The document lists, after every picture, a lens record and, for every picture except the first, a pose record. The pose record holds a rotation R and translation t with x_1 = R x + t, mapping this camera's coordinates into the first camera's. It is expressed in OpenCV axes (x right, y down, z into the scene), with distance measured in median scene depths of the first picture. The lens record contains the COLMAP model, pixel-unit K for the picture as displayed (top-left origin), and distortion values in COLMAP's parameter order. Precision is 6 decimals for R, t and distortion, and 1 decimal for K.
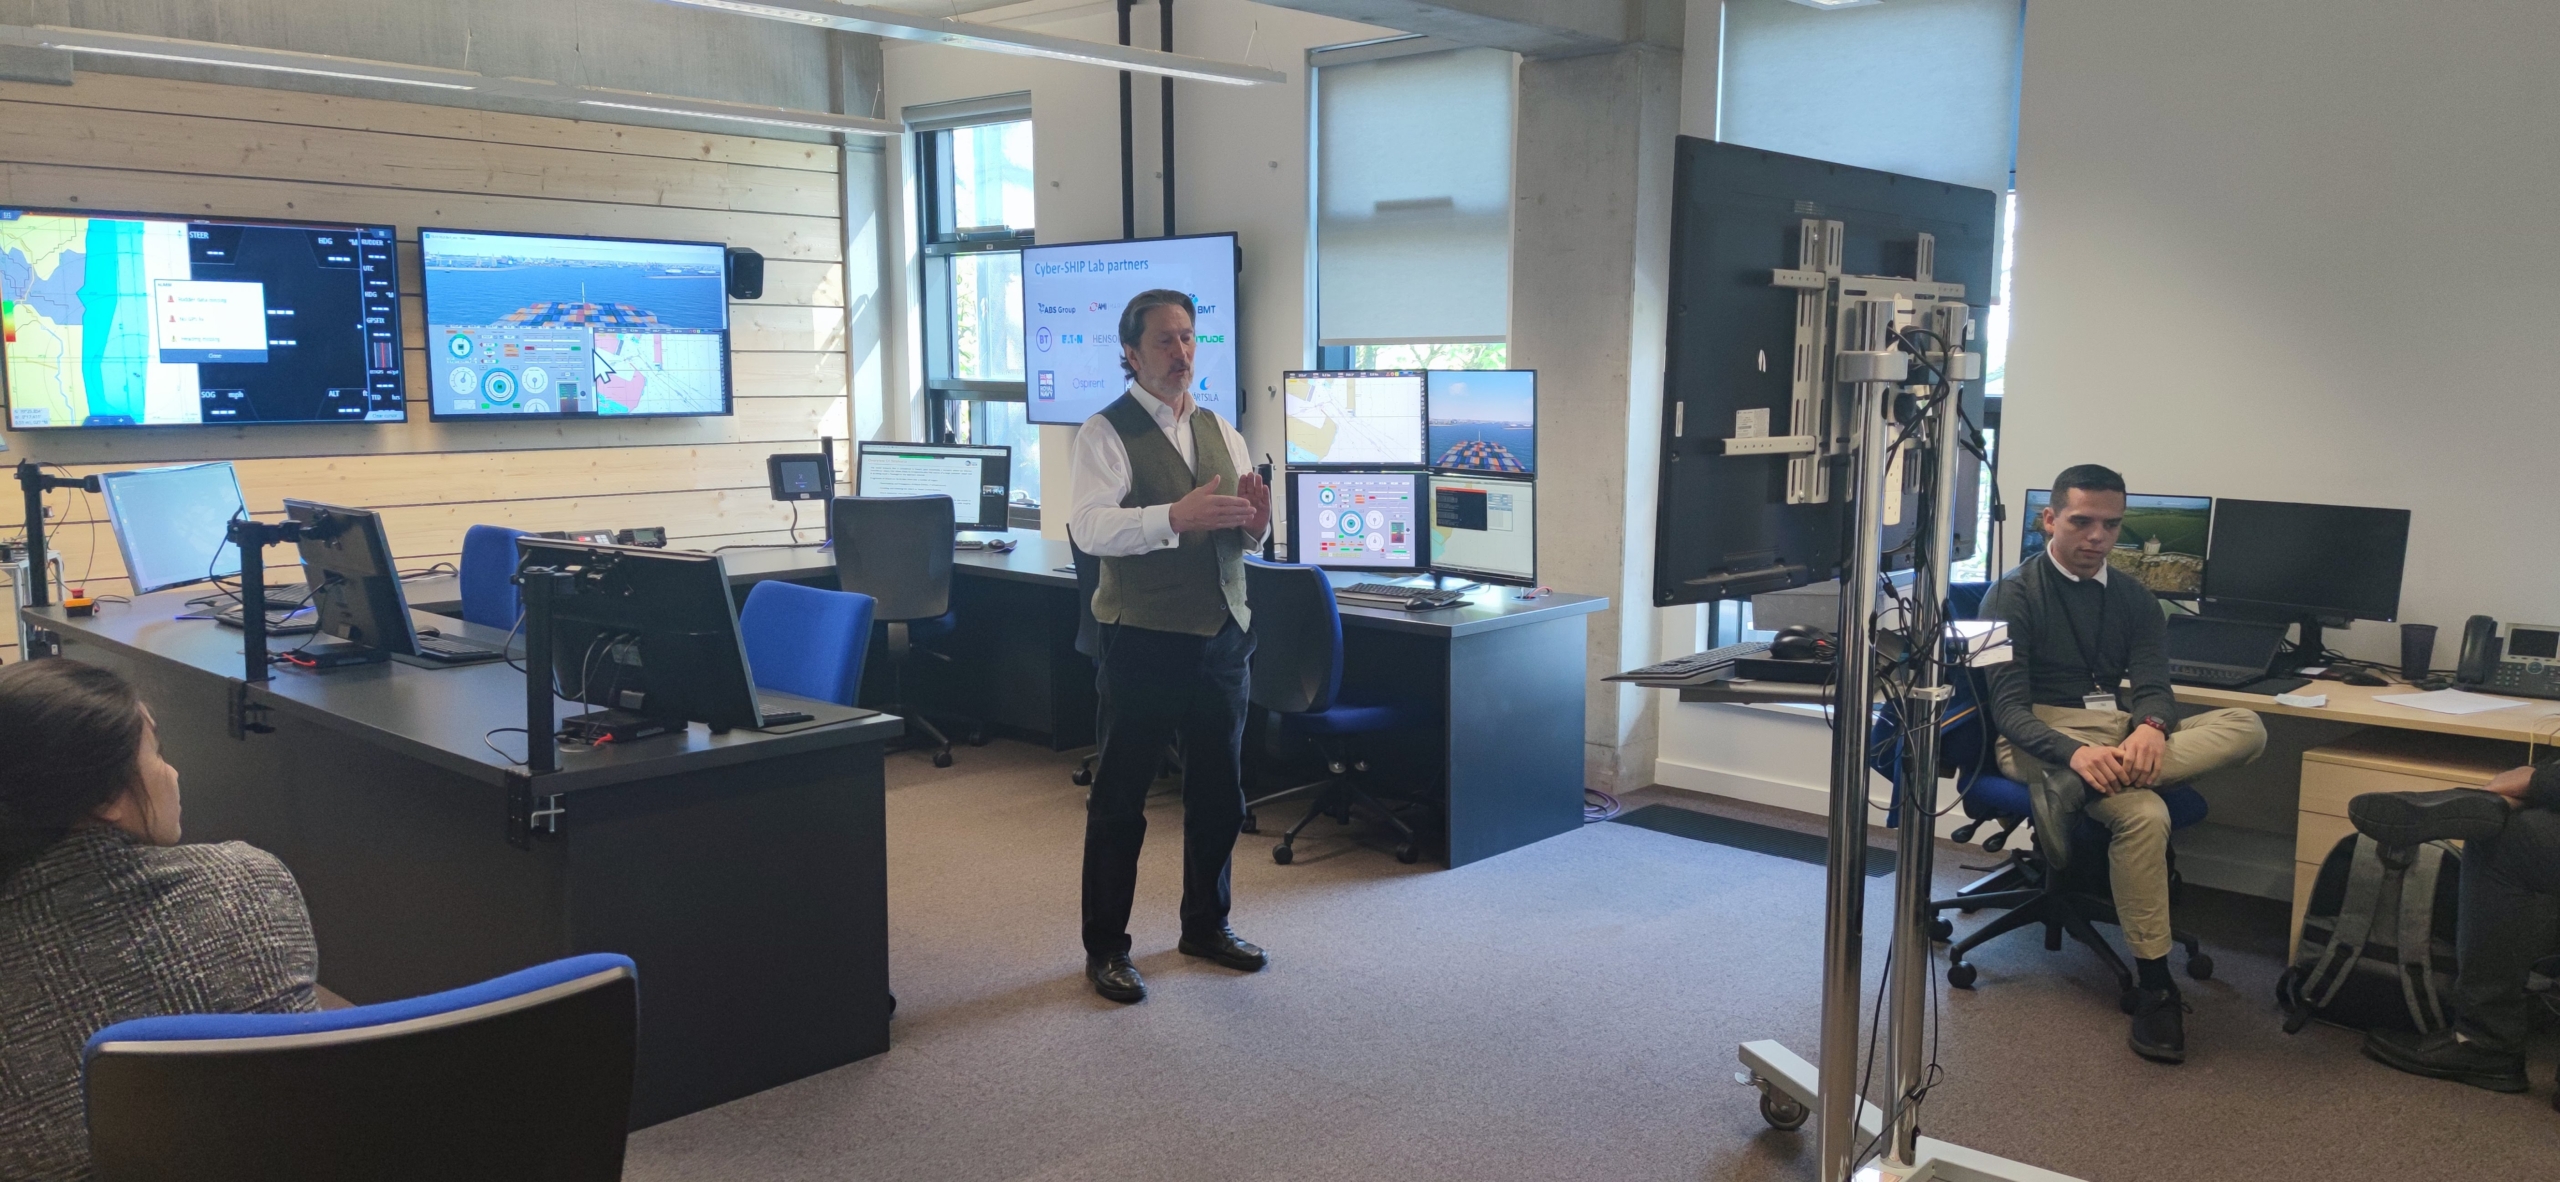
lens RADIAL K [[1827.2, 0, 1287.6], [0, 1827.2, 643.1], [0, 0, 1]] dist [0.069996, -0.084057]
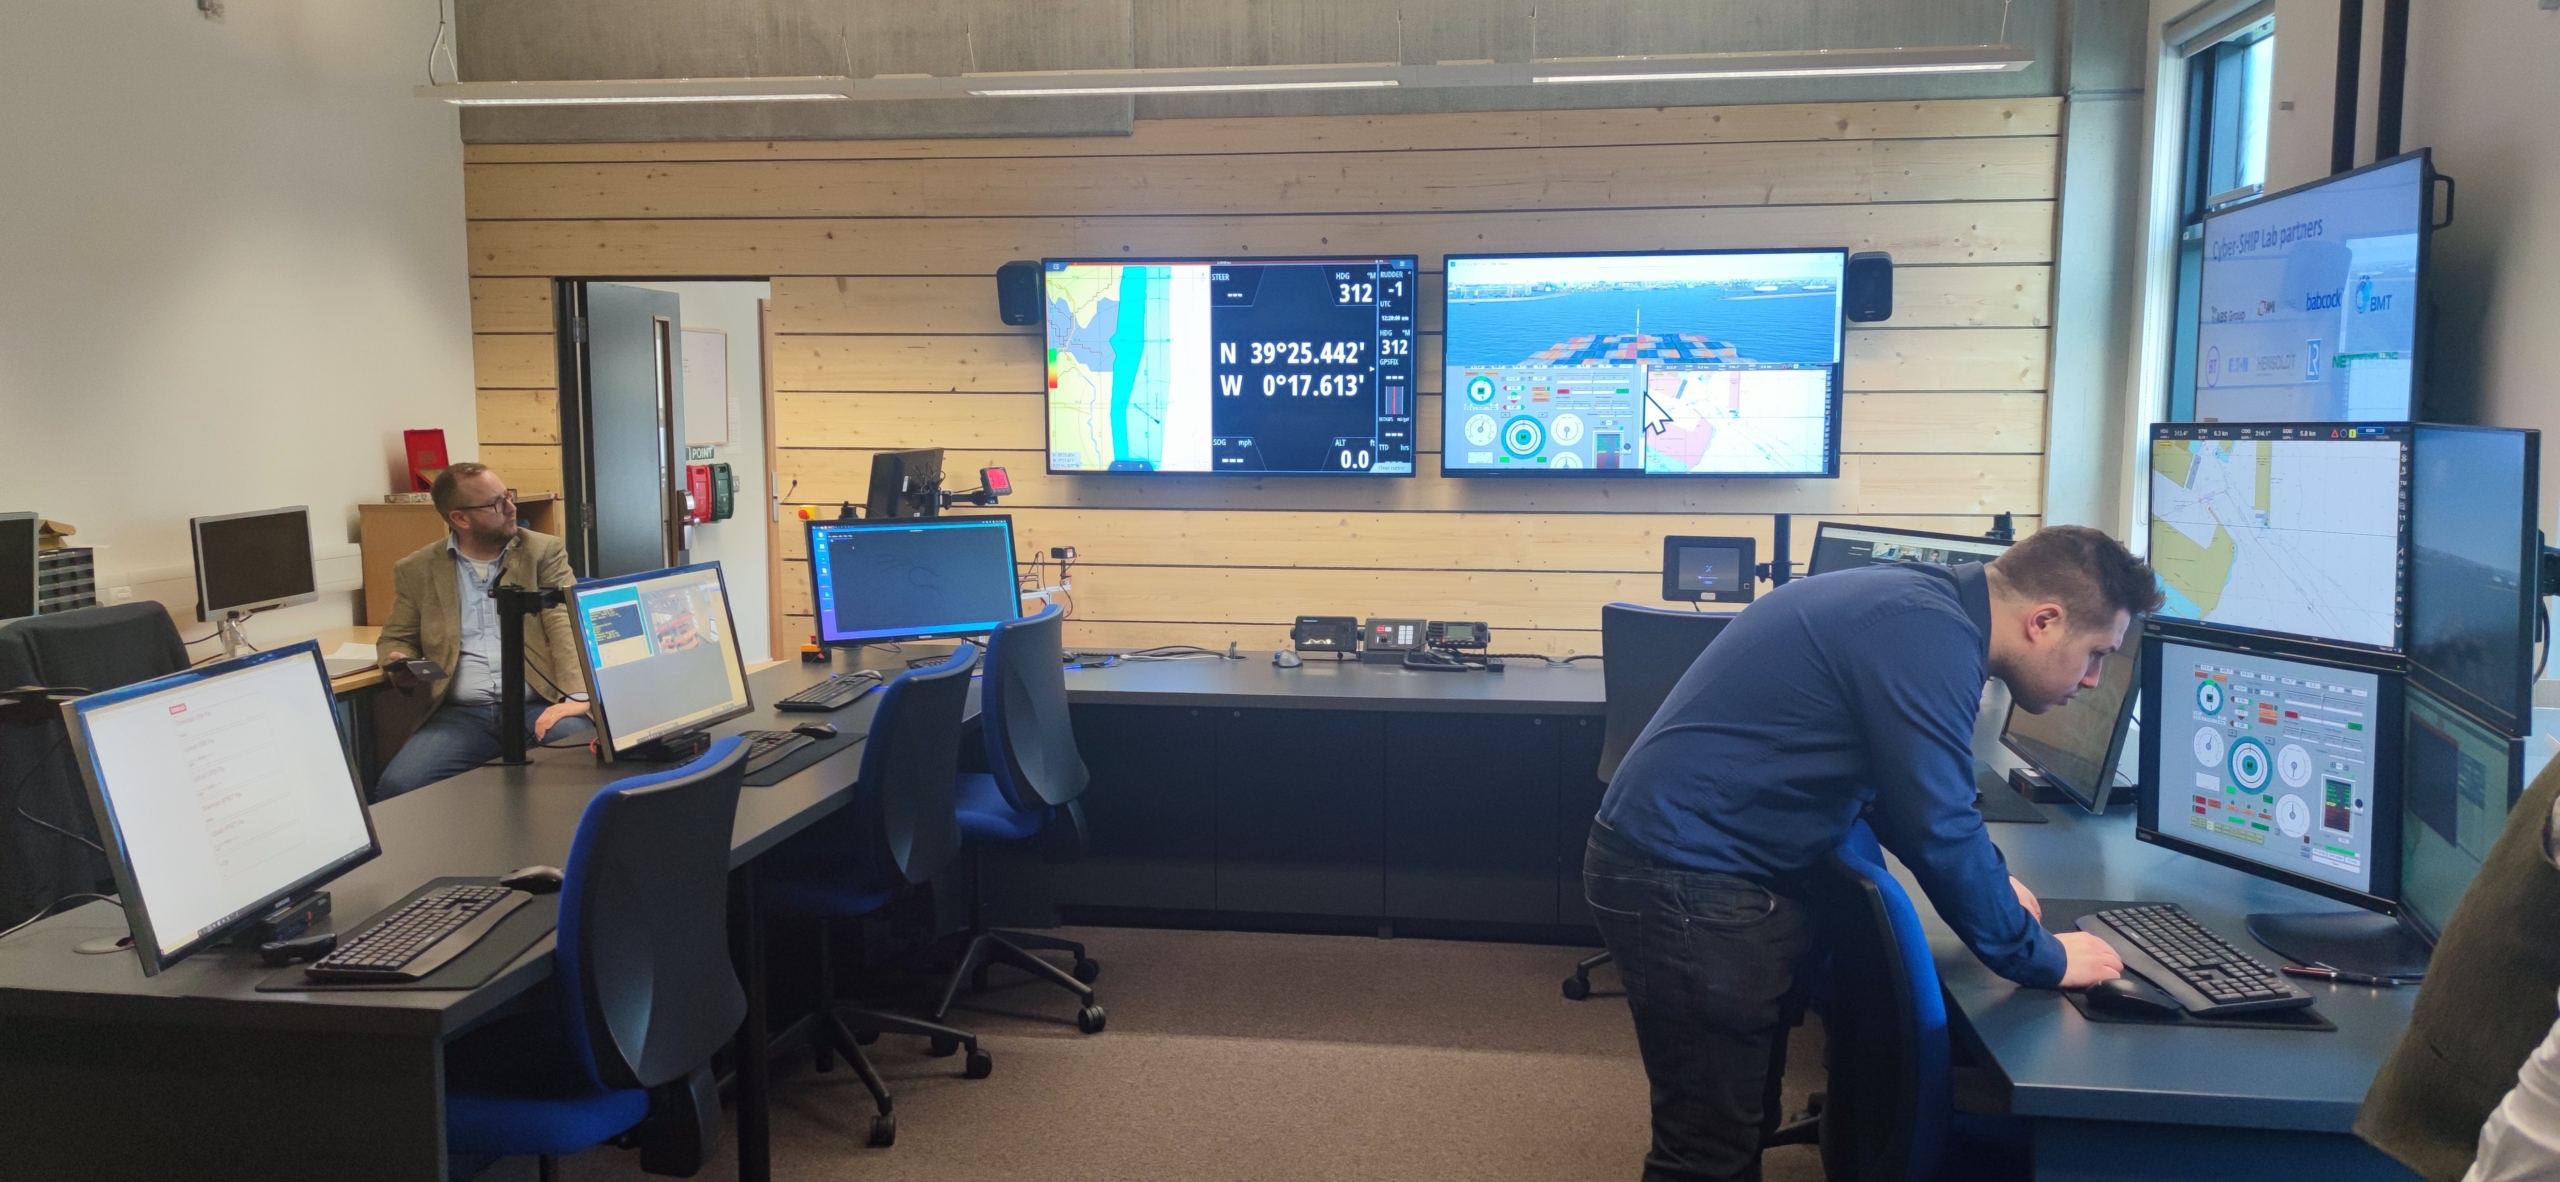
lens RADIAL K [[1860.5, 0, 1278.7], [0, 1860.5, 630.8], [0, 0, 1]] dist [0.073424, -0.081722]
pose [[0.571632, 0.100282, -0.814359, 0.233733], [-0.126211, 0.991438, 0.033495, -0.072217], [0.810745, 0.083634, 0.579394, 0.466258]]
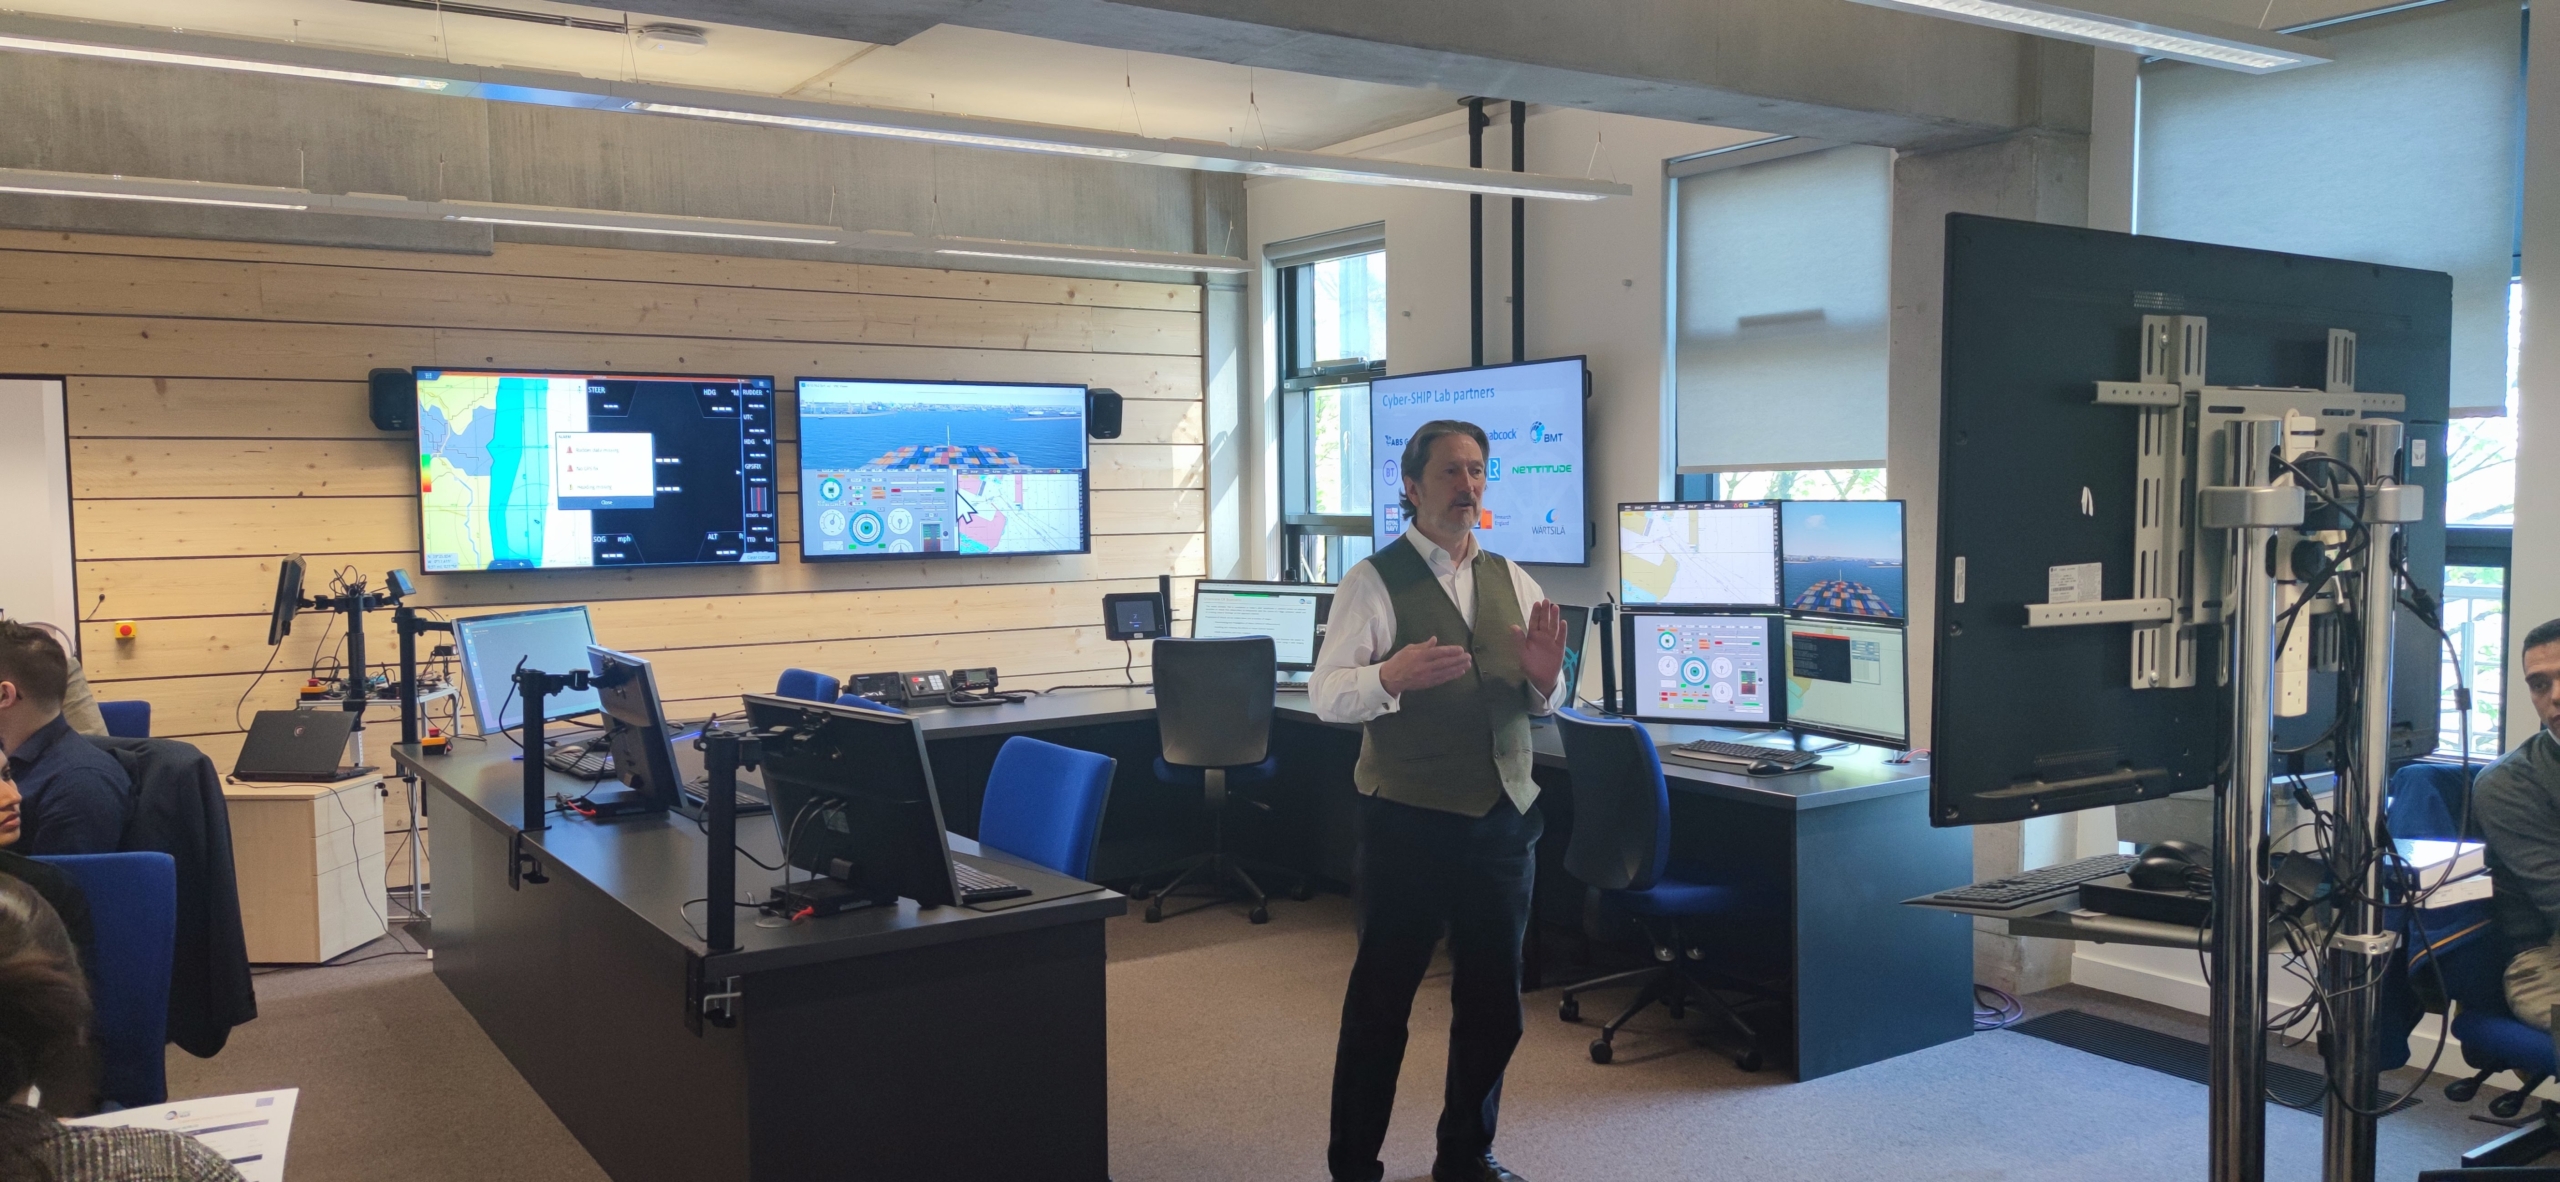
lens RADIAL K [[1836.9, 0, 1286.7], [0, 1836.9, 624.8], [0, 0, 1]] dist [0.082961, -0.098903]
pose [[0.973246, 0.003520, -0.229740, 0.041051], [-0.021440, 0.996911, -0.075553, -0.013754], [0.228765, 0.078457, 0.970315, 0.067256]]
